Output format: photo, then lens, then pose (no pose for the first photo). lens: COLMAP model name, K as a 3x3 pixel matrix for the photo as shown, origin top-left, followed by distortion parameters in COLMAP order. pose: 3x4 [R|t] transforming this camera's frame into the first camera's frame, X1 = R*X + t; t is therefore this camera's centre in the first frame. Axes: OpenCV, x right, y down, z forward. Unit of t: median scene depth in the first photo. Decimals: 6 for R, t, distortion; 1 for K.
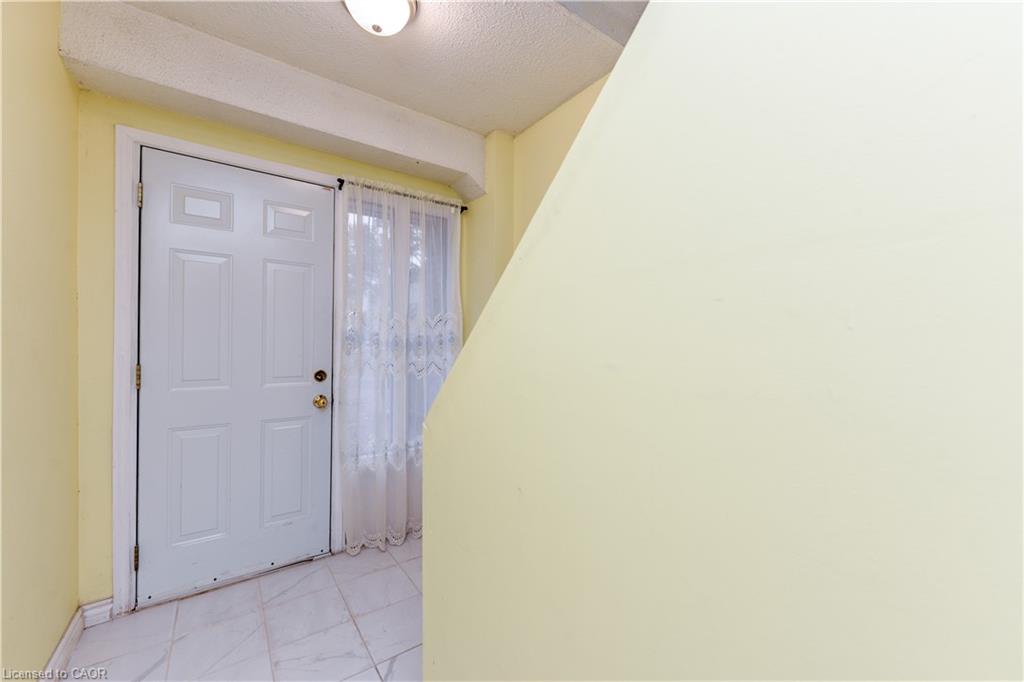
lens RADIAL K [[398.1, 0, 512.0], [0, 398.1, 343.3], [0, 0, 1]] dist [0.005799, -0.001437]
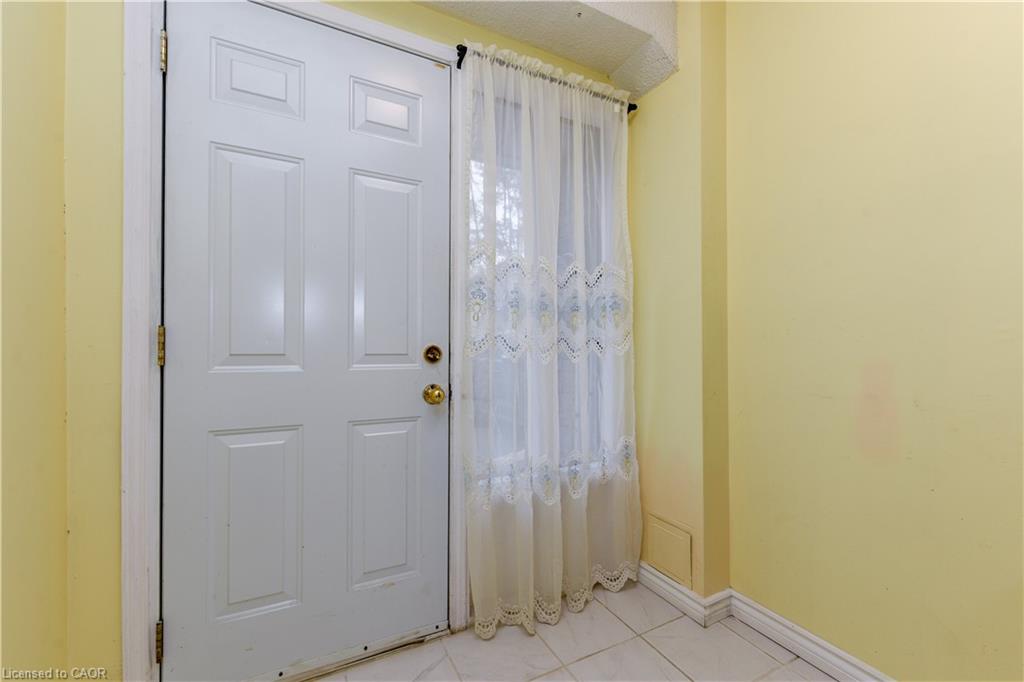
lens RADIAL K [[398.1, 0, 526.4], [0, 398.1, 353.9], [0, 0, 1]] dist [0.005799, -0.001437]
pose [[0.993264, 0.000091, -0.115873, -0.256599], [0.000779, 0.999972, 0.007463, 0.076679], [0.115870, -0.007503, 0.993236, 0.379323]]
